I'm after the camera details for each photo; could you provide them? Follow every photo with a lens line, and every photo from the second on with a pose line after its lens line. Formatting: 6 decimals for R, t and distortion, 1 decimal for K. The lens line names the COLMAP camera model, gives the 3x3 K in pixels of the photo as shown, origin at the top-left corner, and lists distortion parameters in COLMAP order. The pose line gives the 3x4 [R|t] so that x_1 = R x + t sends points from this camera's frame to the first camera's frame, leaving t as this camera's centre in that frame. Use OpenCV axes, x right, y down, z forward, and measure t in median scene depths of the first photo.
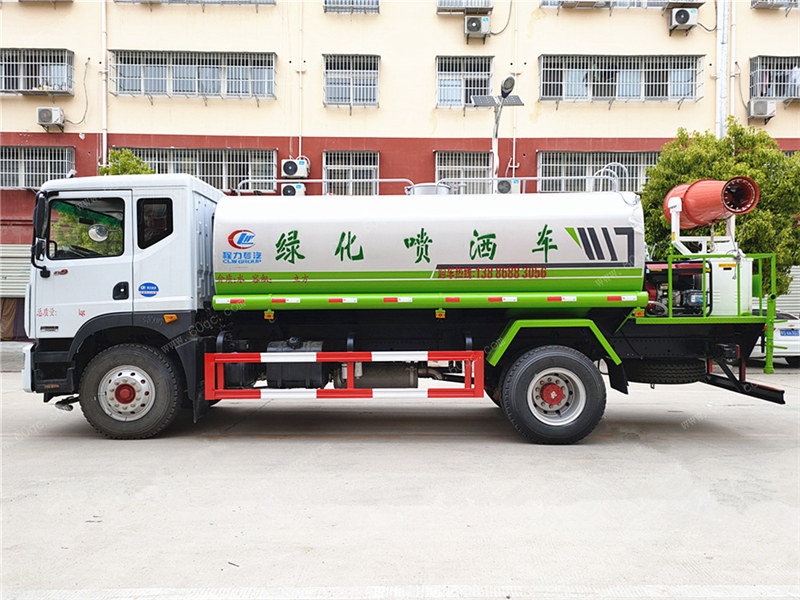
lens RADIAL K [[627.8, 0, 405.8], [0, 627.8, 298.7], [0, 0, 1]] dist [0.031012, -0.002059]
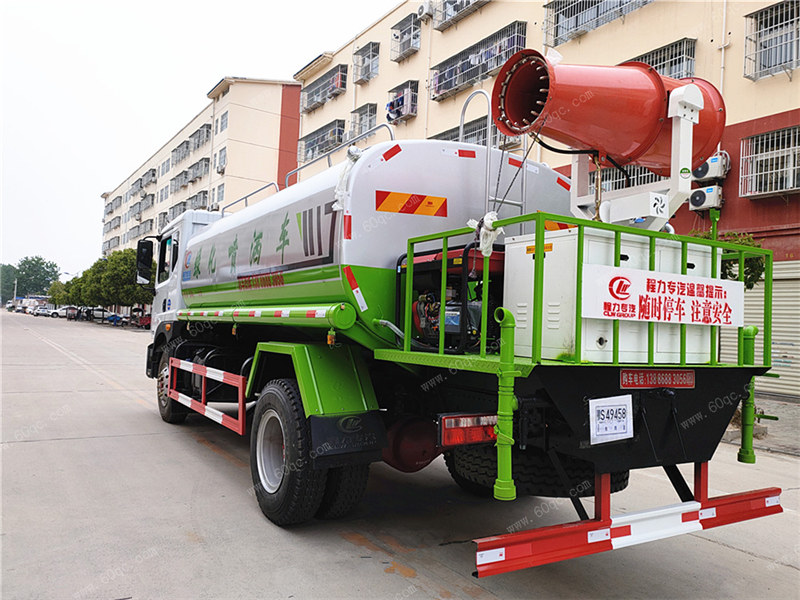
lens RADIAL K [[627.8, 0, 405.8], [0, 627.8, 298.7], [0, 0, 1]] dist [0.031012, -0.002059]
pose [[0.534849, -0.012338, -0.844858, 0.905296], [-0.030667, 0.998951, -0.034002, 0.002732], [0.844391, 0.044095, 0.533909, 0.724011]]
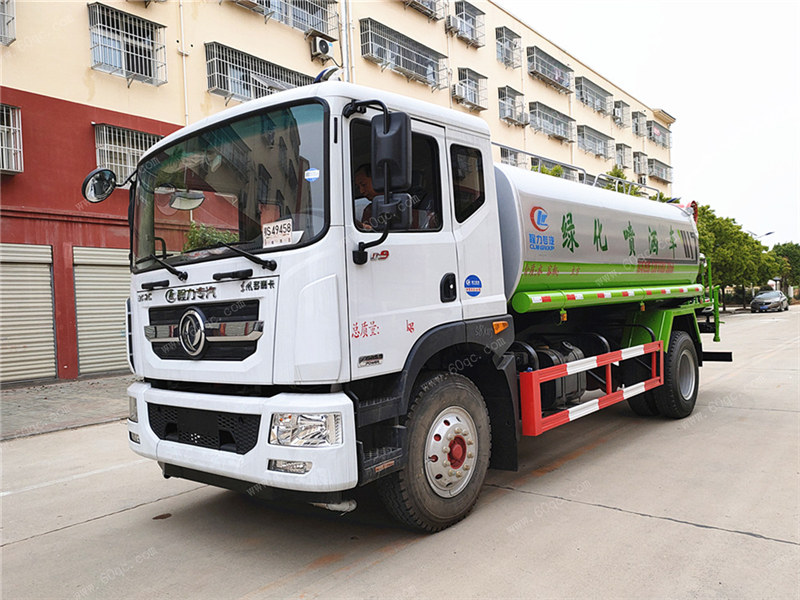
lens RADIAL K [[617.6, 0, 412.1], [0, 617.6, 303.5], [0, 0, 1]] dist [0.036705, 0.001392]
pose [[0.637197, -0.029612, 0.770132, -0.940096], [0.040022, 0.999185, 0.005306, -0.001530], [-0.769661, 0.027441, 0.637862, 0.639698]]
